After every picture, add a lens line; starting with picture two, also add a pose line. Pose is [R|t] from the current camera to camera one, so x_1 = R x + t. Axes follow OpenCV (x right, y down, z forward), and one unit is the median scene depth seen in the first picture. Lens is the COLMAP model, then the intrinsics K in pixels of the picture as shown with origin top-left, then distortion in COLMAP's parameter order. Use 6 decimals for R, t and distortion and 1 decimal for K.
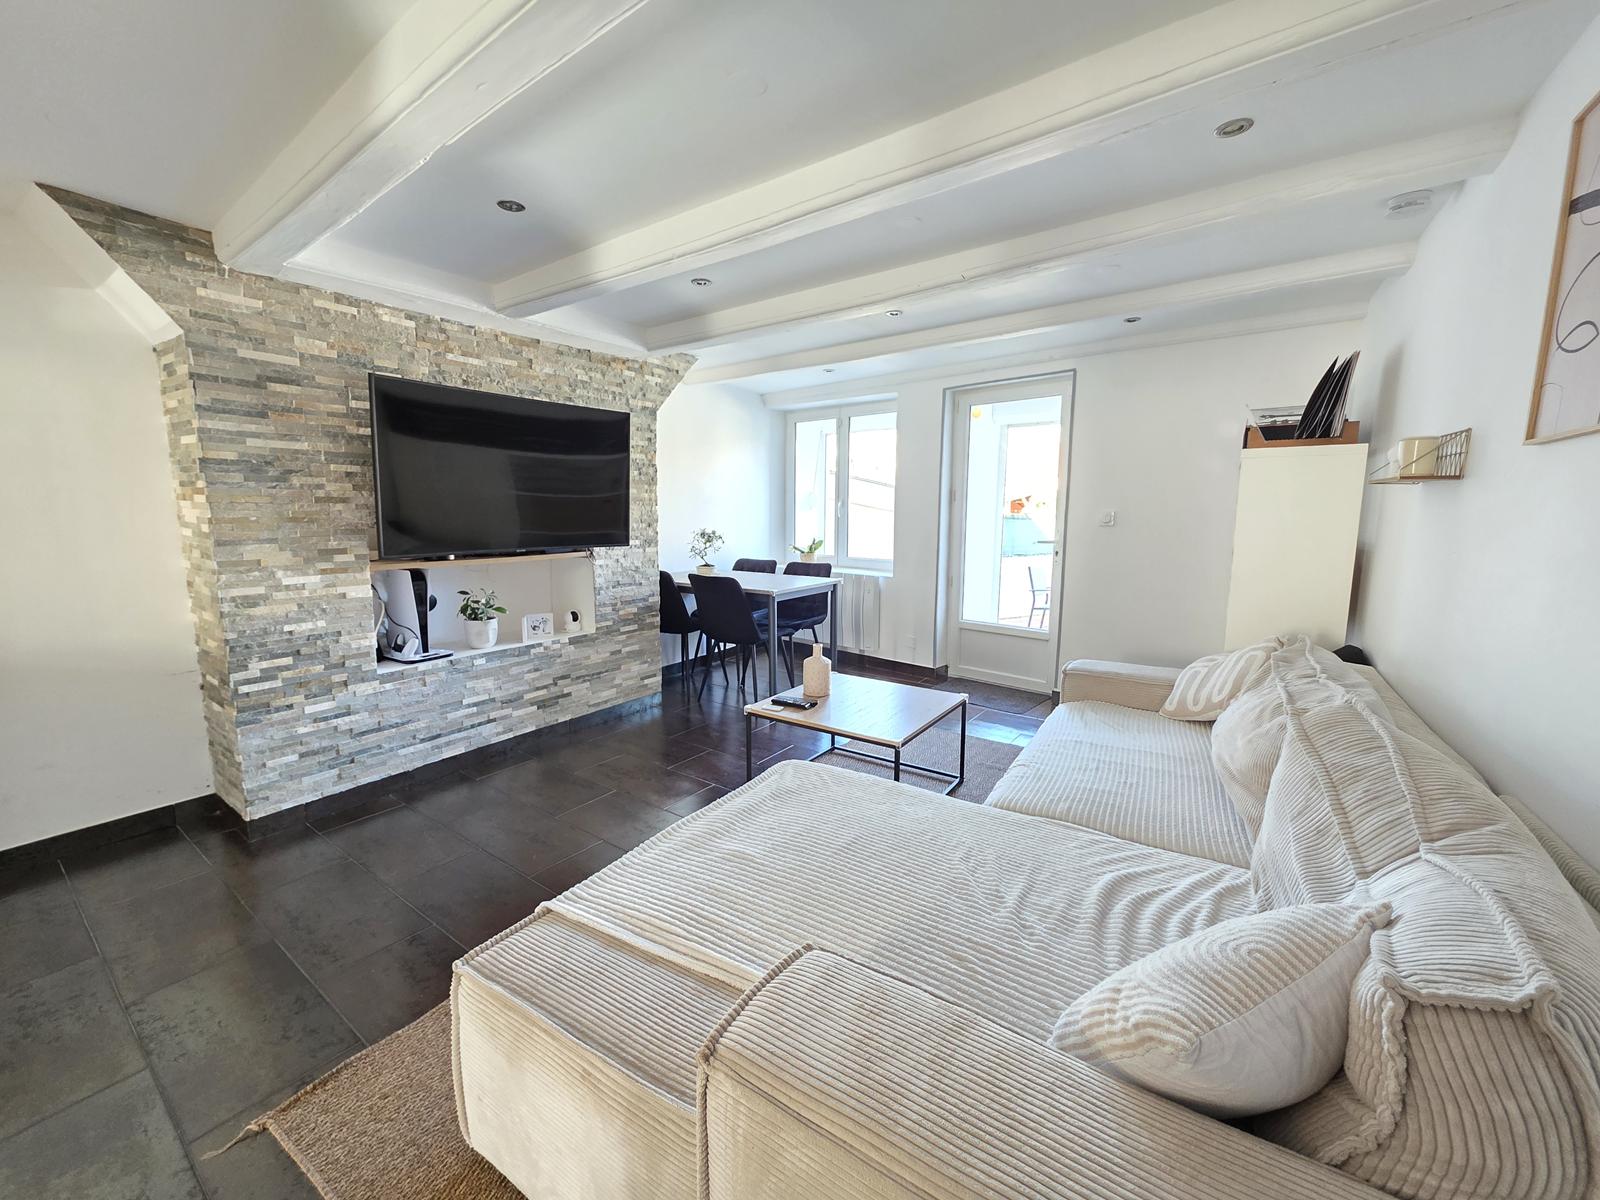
lens RADIAL K [[638.4, 0, 793.7], [0, 638.4, 596.0], [0, 0, 1]] dist [0.000746, 0.000432]
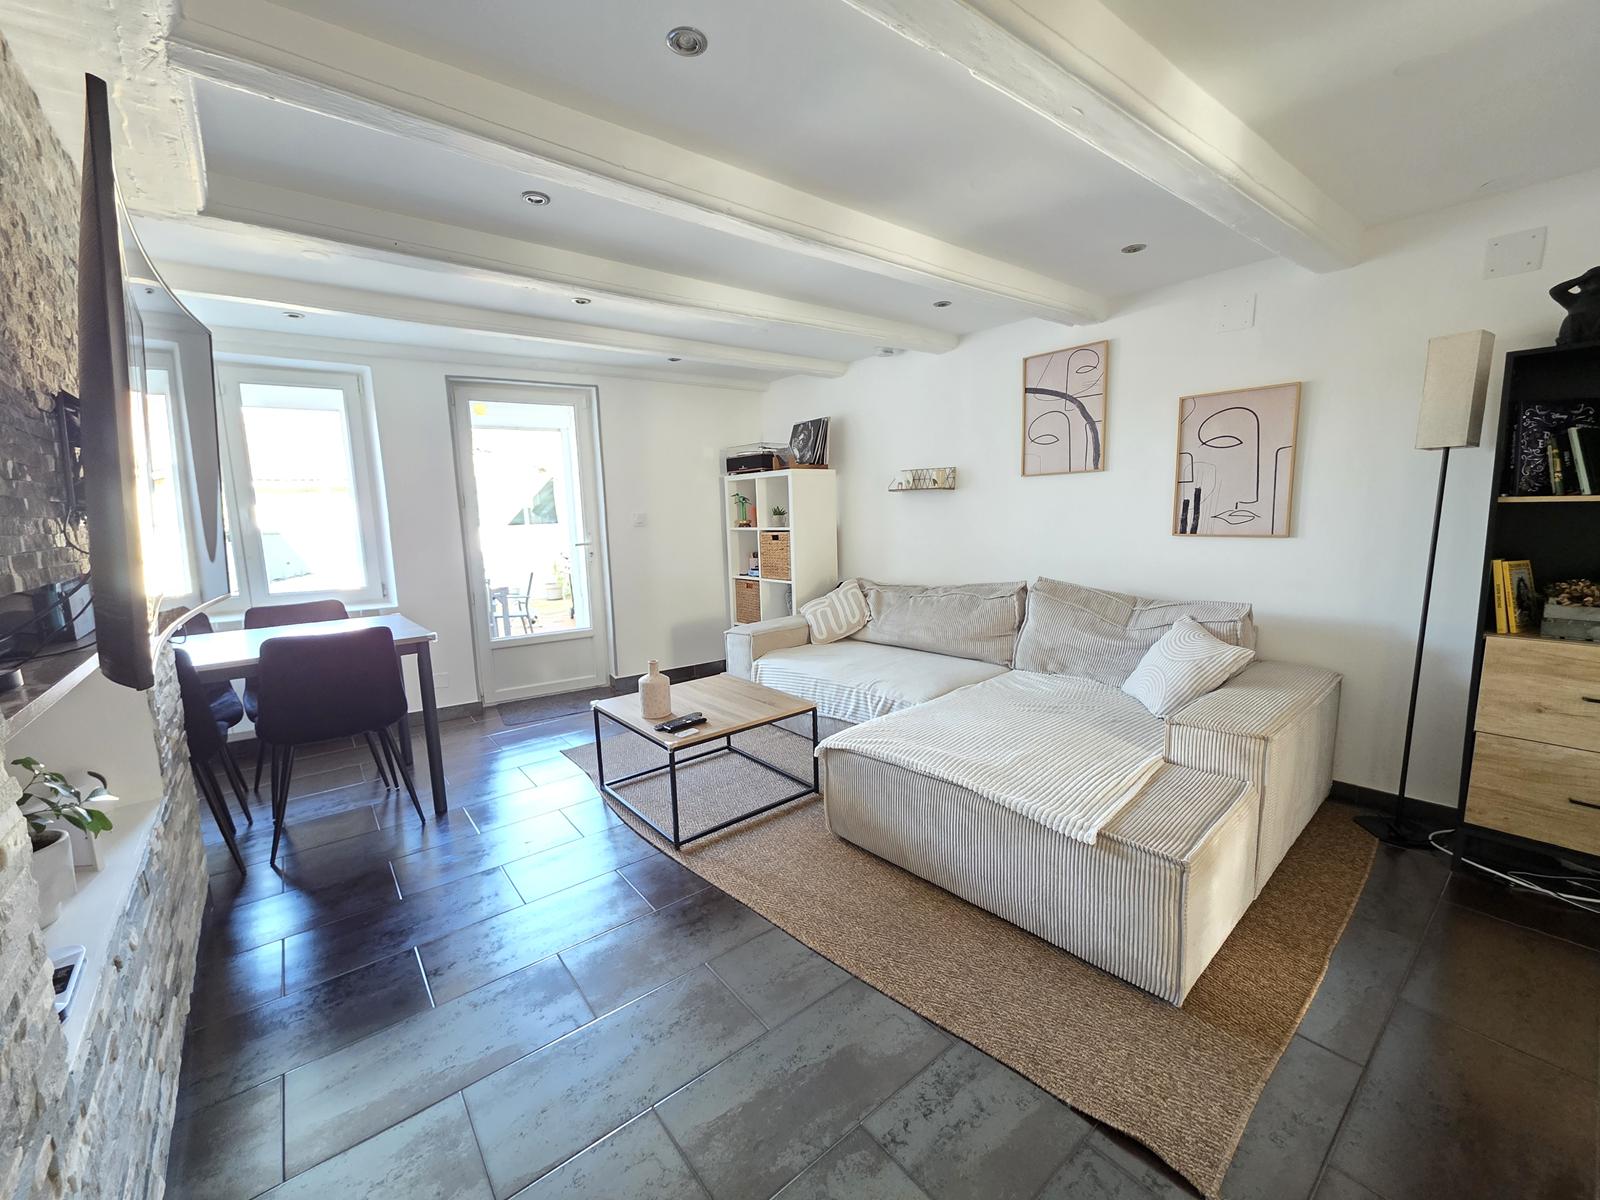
lens RADIAL K [[638.4, 0, 797.2], [0, 638.4, 595.3], [0, 0, 1]] dist [0.000746, 0.000432]
pose [[0.272279, -0.141008, 0.951830, -1.517617], [0.158198, 0.982303, 0.100268, -0.150338], [-0.949125, 0.123276, 0.289768, 1.059555]]
